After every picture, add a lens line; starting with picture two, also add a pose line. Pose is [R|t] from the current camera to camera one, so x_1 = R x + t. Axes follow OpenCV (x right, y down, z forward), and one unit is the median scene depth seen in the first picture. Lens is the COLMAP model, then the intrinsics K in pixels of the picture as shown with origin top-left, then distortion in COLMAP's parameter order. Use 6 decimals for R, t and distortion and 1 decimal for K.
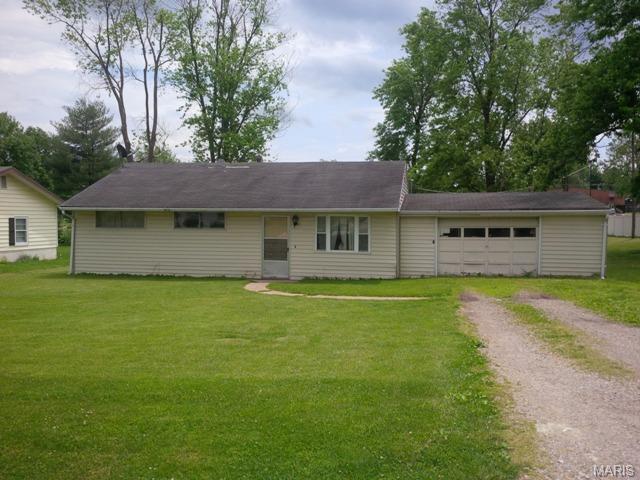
lens RADIAL K [[580.9, 0, 317.9], [0, 580.9, 241.9], [0, 0, 1]] dist [-0.002821, -0.004984]
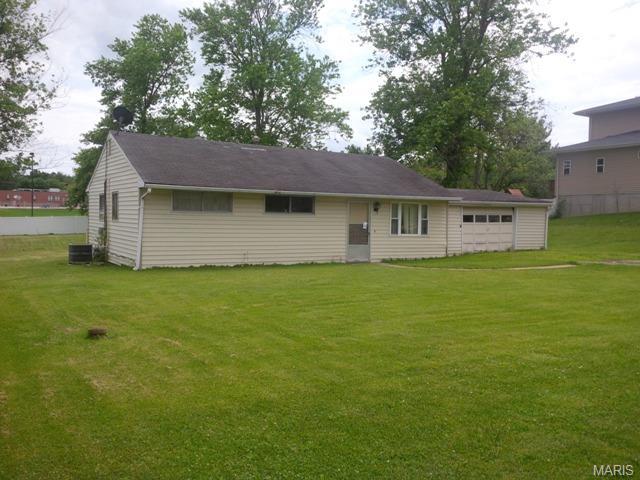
lens RADIAL K [[580.9, 0, 317.5], [0, 580.9, 238.5], [0, 0, 1]] dist [-0.002821, -0.004984]
pose [[0.760178, -0.017405, 0.649482, -0.808732], [0.010347, 0.999839, 0.014684, 0.004967], [-0.649633, -0.004442, 0.760235, 0.263287]]
